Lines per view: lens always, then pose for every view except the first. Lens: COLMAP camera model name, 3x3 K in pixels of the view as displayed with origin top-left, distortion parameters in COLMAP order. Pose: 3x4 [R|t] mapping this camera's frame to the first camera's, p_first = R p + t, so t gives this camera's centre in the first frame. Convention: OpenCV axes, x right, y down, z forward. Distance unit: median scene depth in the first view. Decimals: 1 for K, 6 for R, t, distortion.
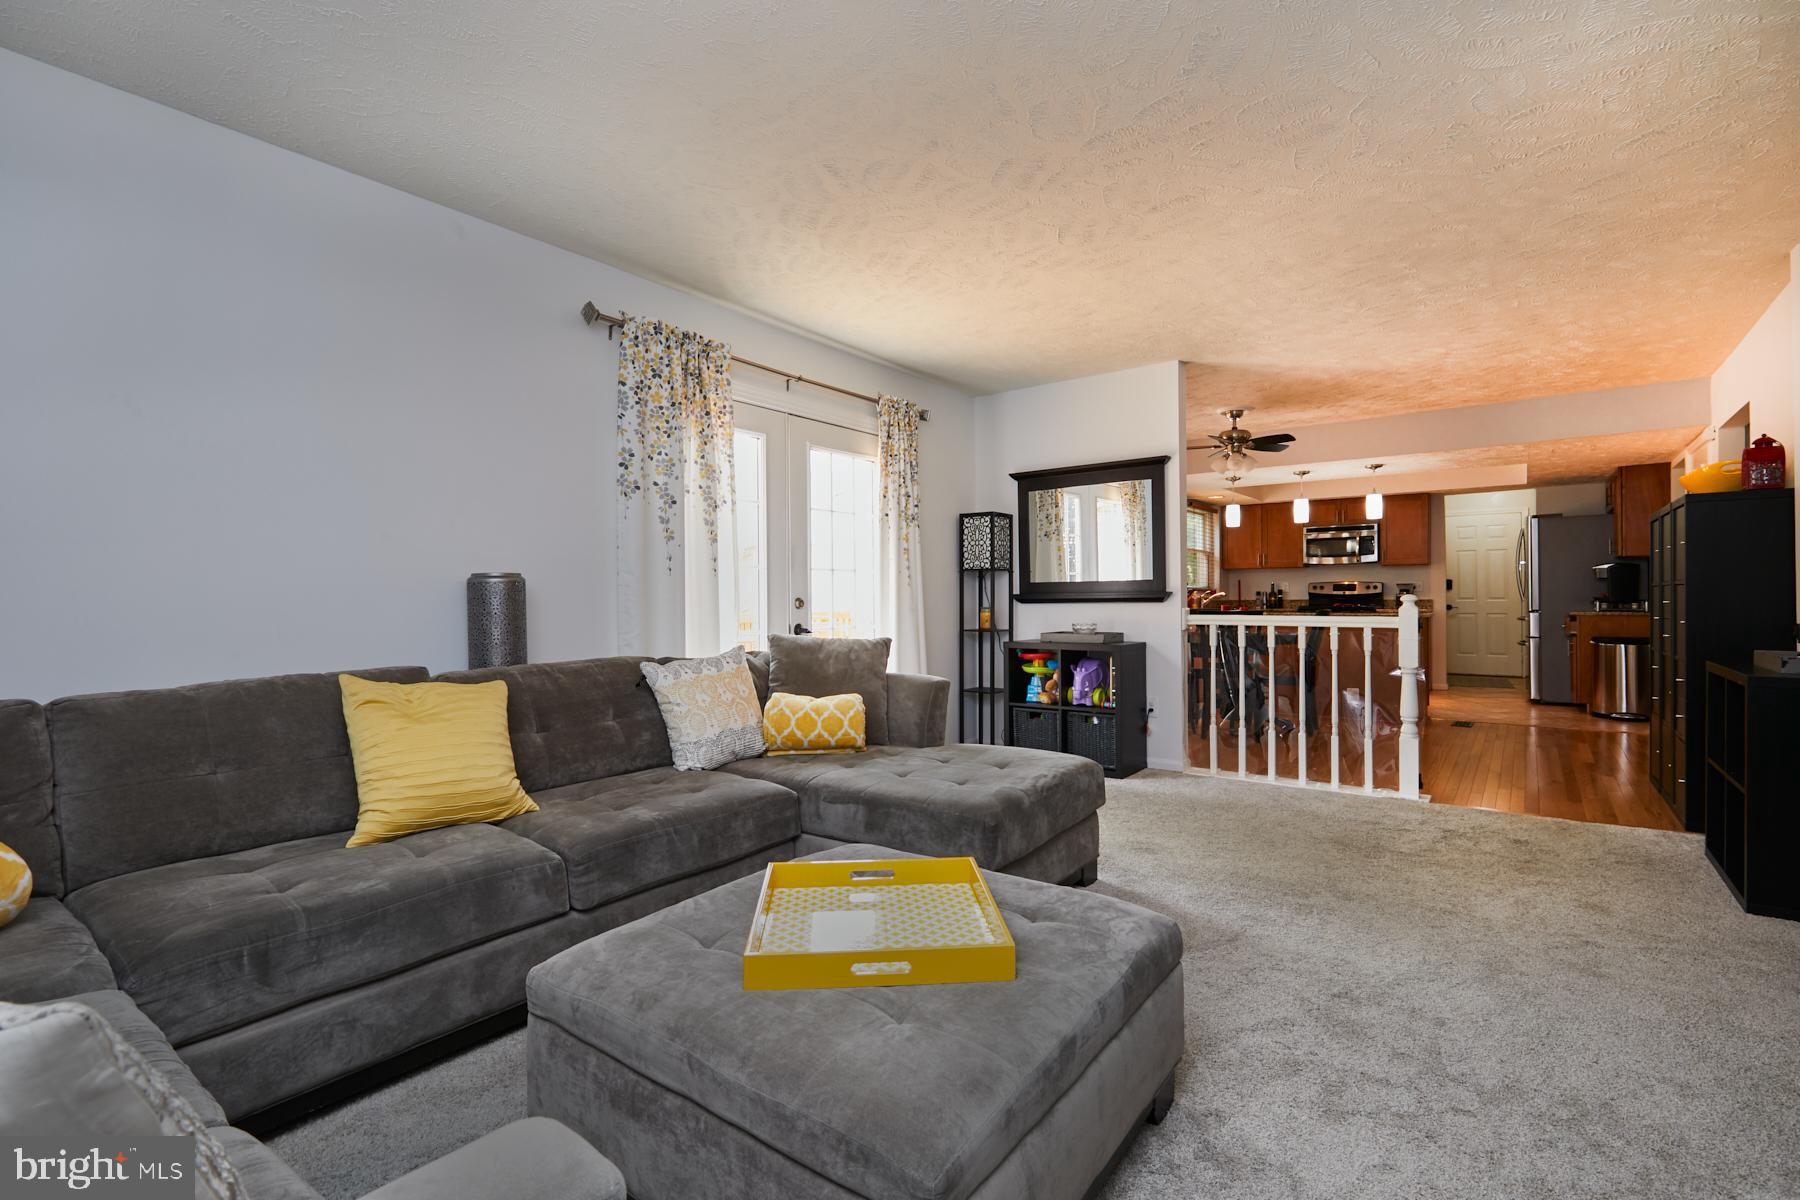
lens RADIAL K [[821.5, 0, 913.2], [0, 821.5, 599.1], [0, 0, 1]] dist [0.004109, -0.001192]
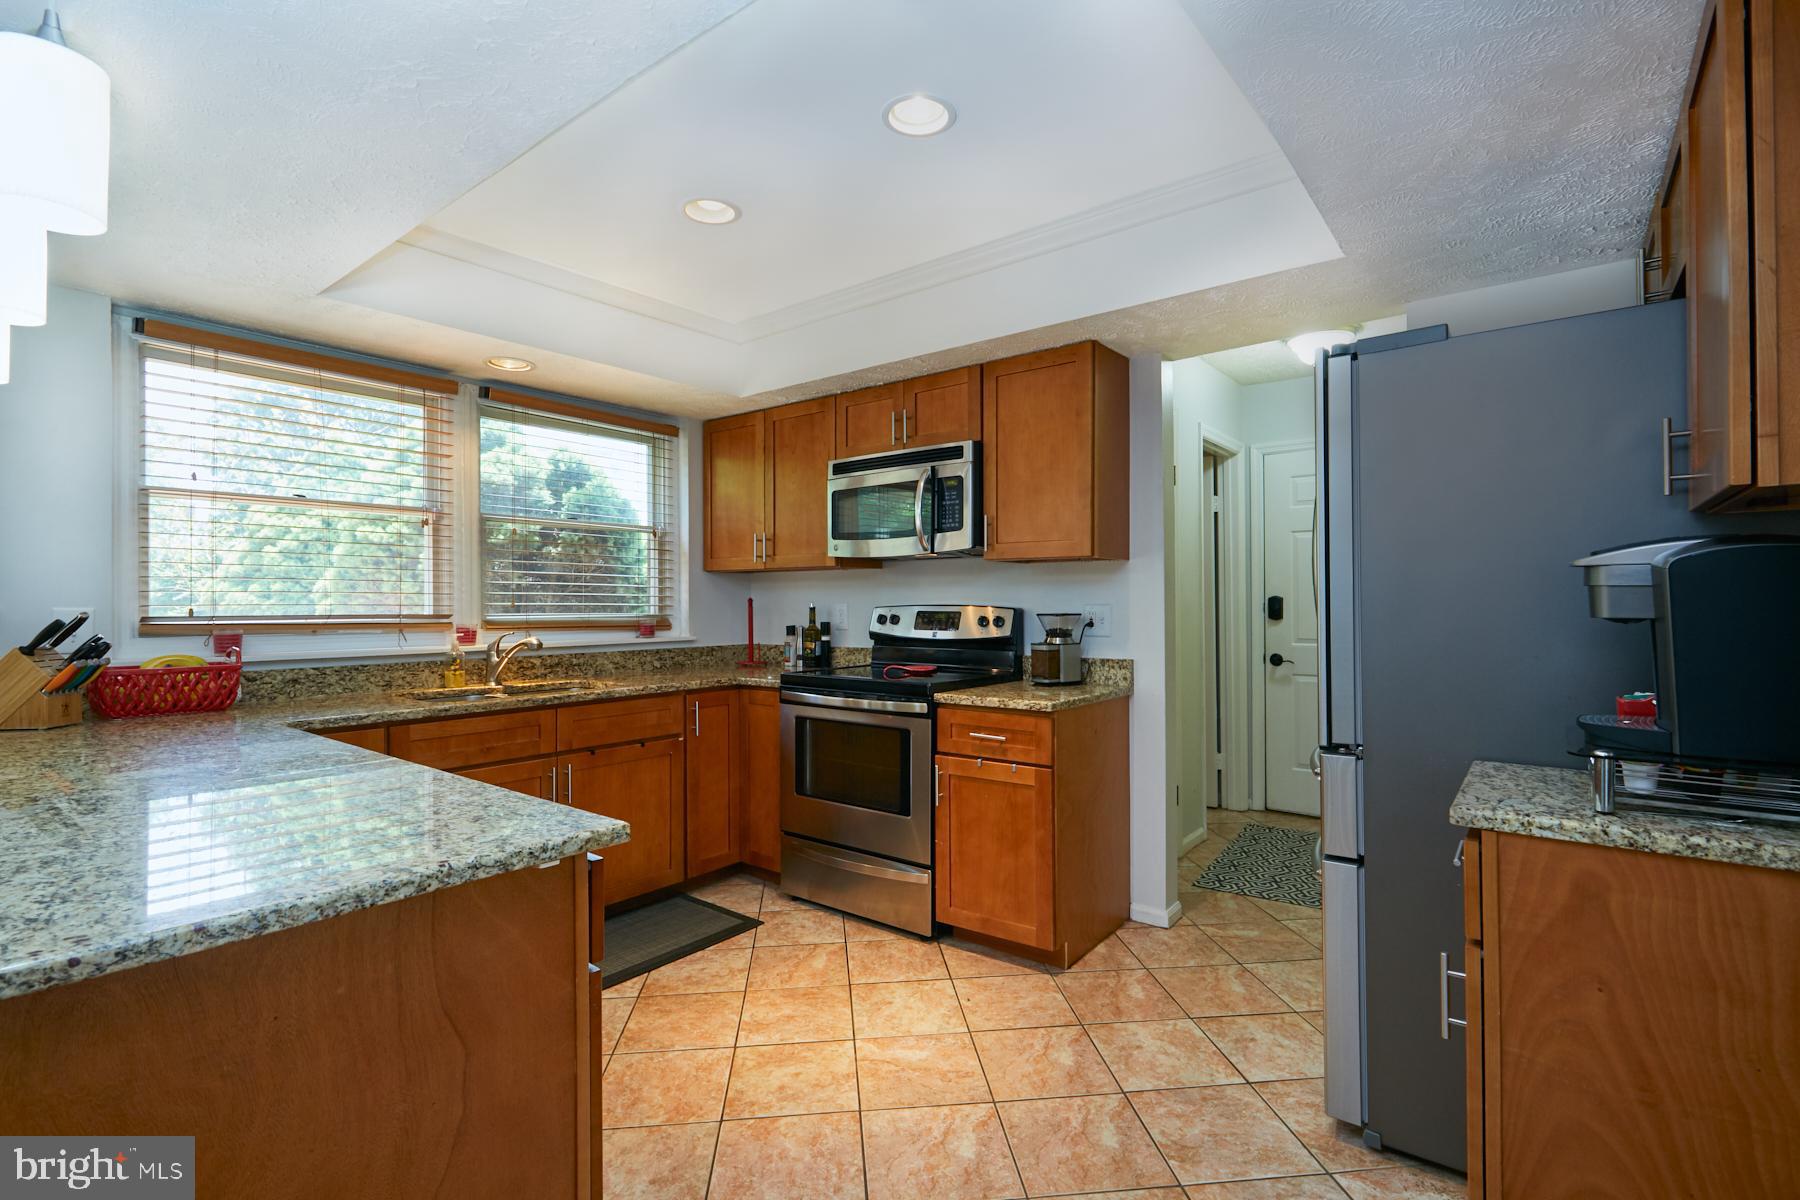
lens RADIAL K [[821.5, 0, 907.8], [0, 821.5, 600.9], [0, 0, 1]] dist [0.004109, -0.001192]
pose [[0.999378, 0.003267, -0.035127, 0.521263], [-0.003428, 0.999984, -0.004515, -0.021057], [0.035111, 0.004632, 0.999373, 0.617179]]
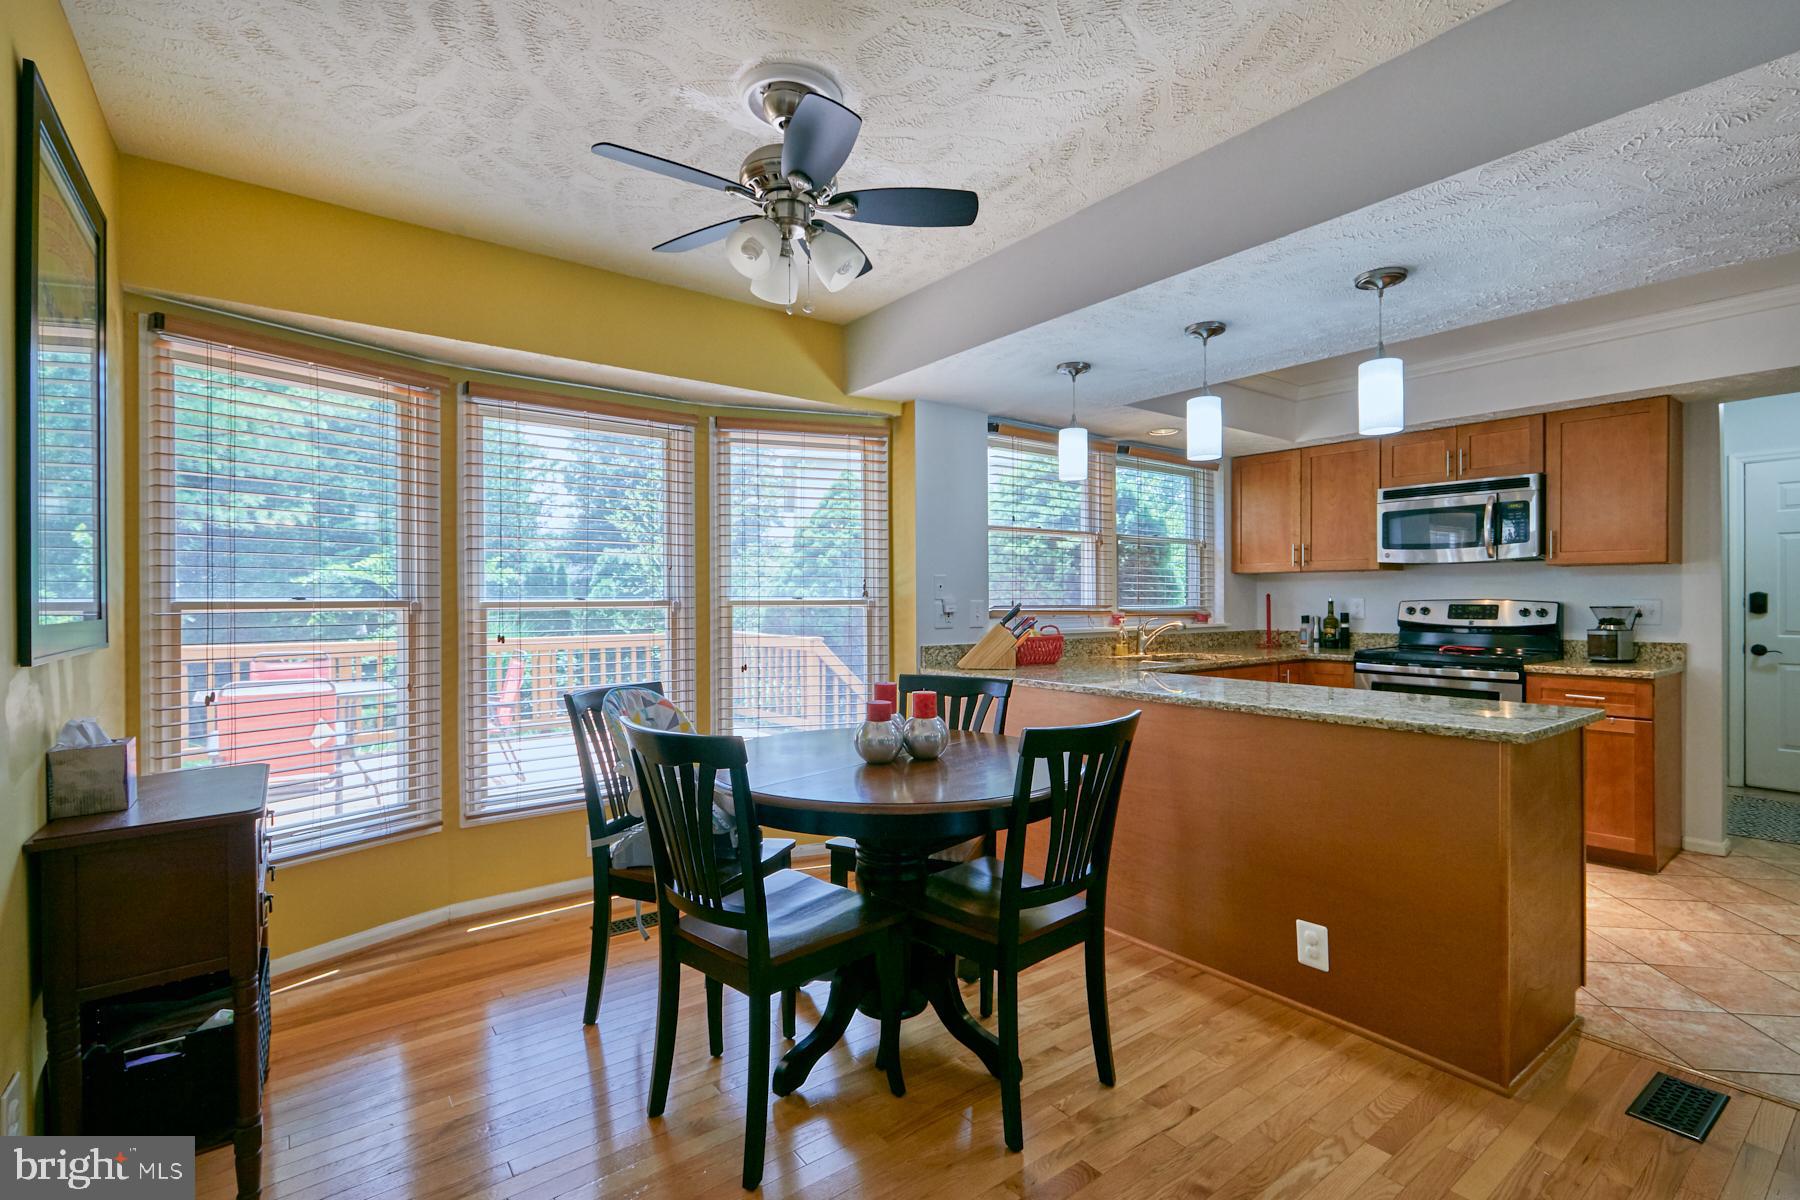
lens RADIAL K [[821.5, 0, 900.6], [0, 821.5, 601.7], [0, 0, 1]] dist [0.004109, -0.001192]
pose [[0.959803, 0.006242, -0.280604, 0.335709], [-0.005166, 0.999976, 0.004573, -0.020108], [0.280626, -0.002940, 0.959813, 0.439966]]
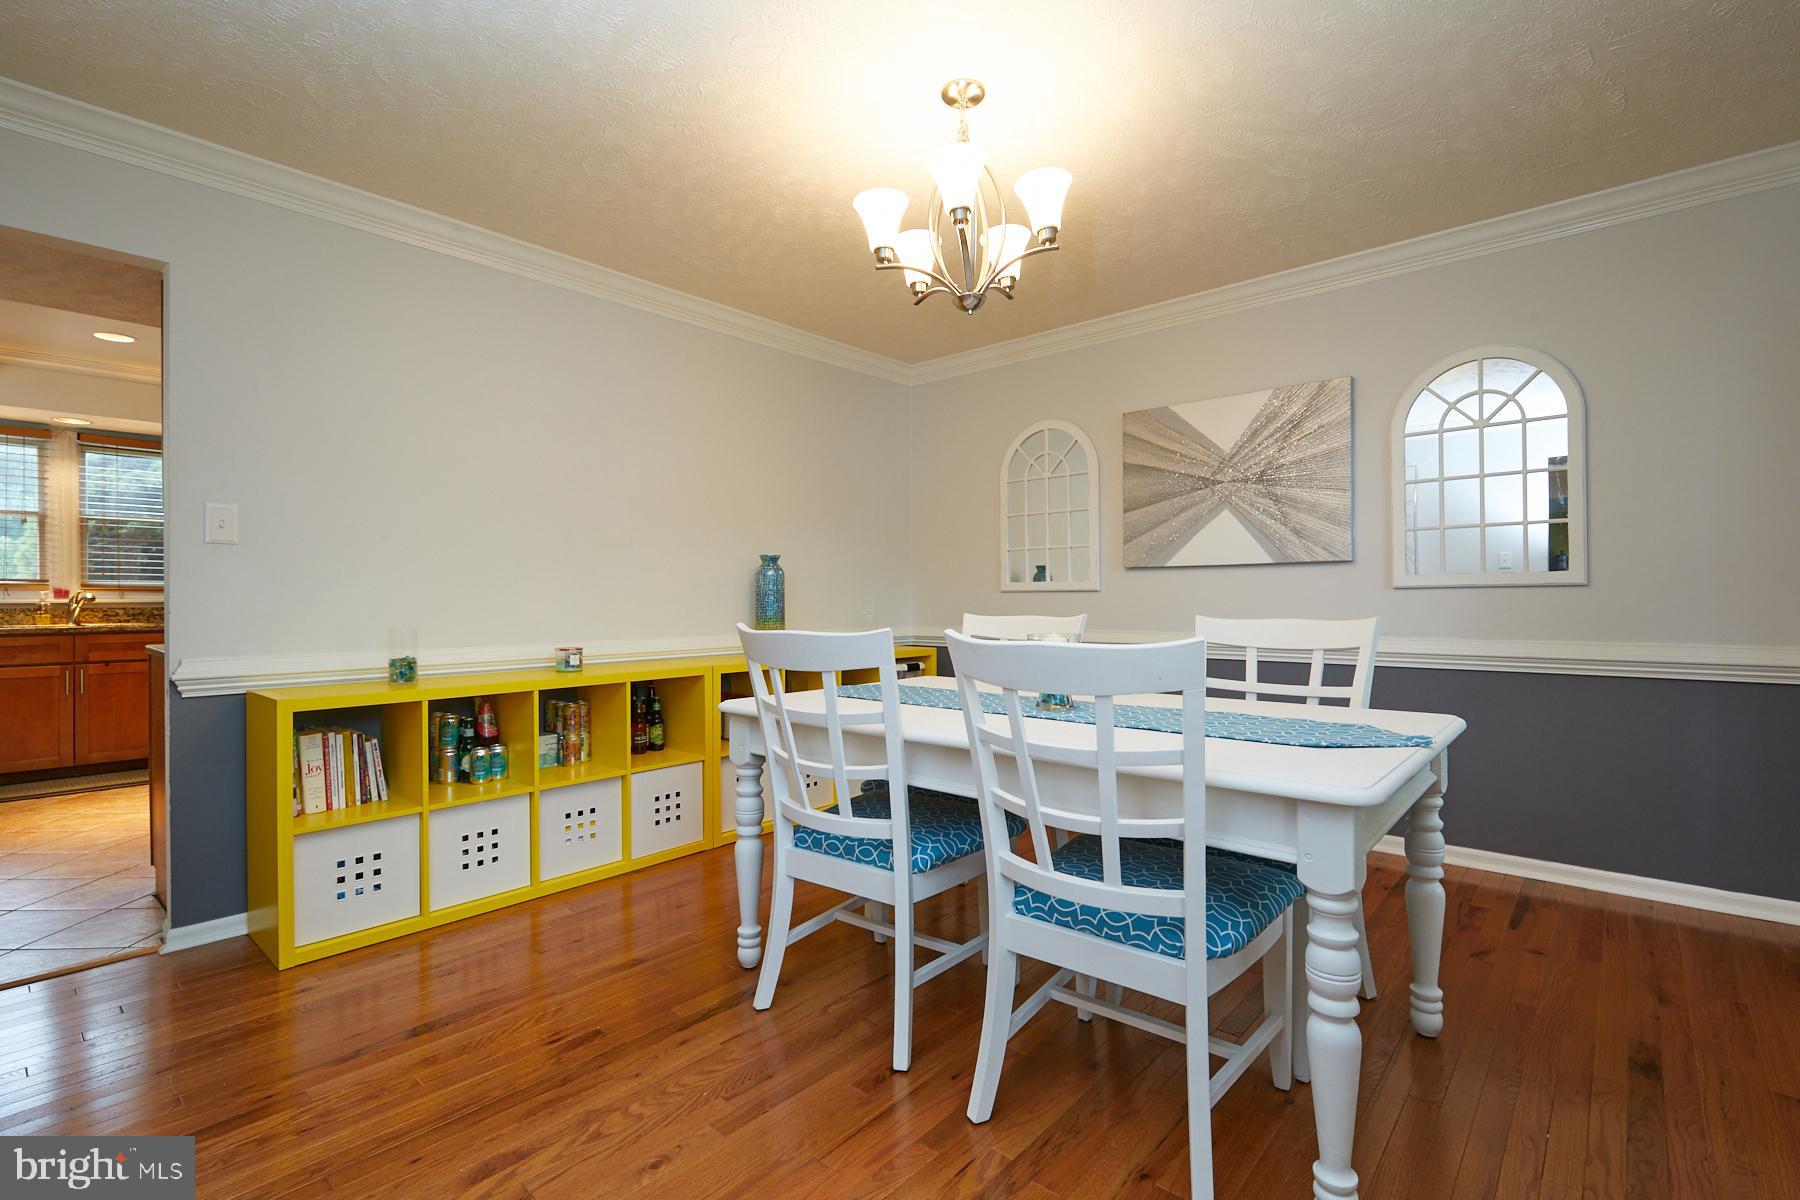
lens RADIAL K [[821.5, 0, 927.2], [0, 821.5, 599.6], [0, 0, 1]] dist [0.004109, -0.001192]
pose [[0.996187, 0.012475, -0.086350, 0.947247], [-0.011945, 0.999907, 0.006650, -0.013536], [0.086425, -0.005593, 0.996243, 0.459589]]
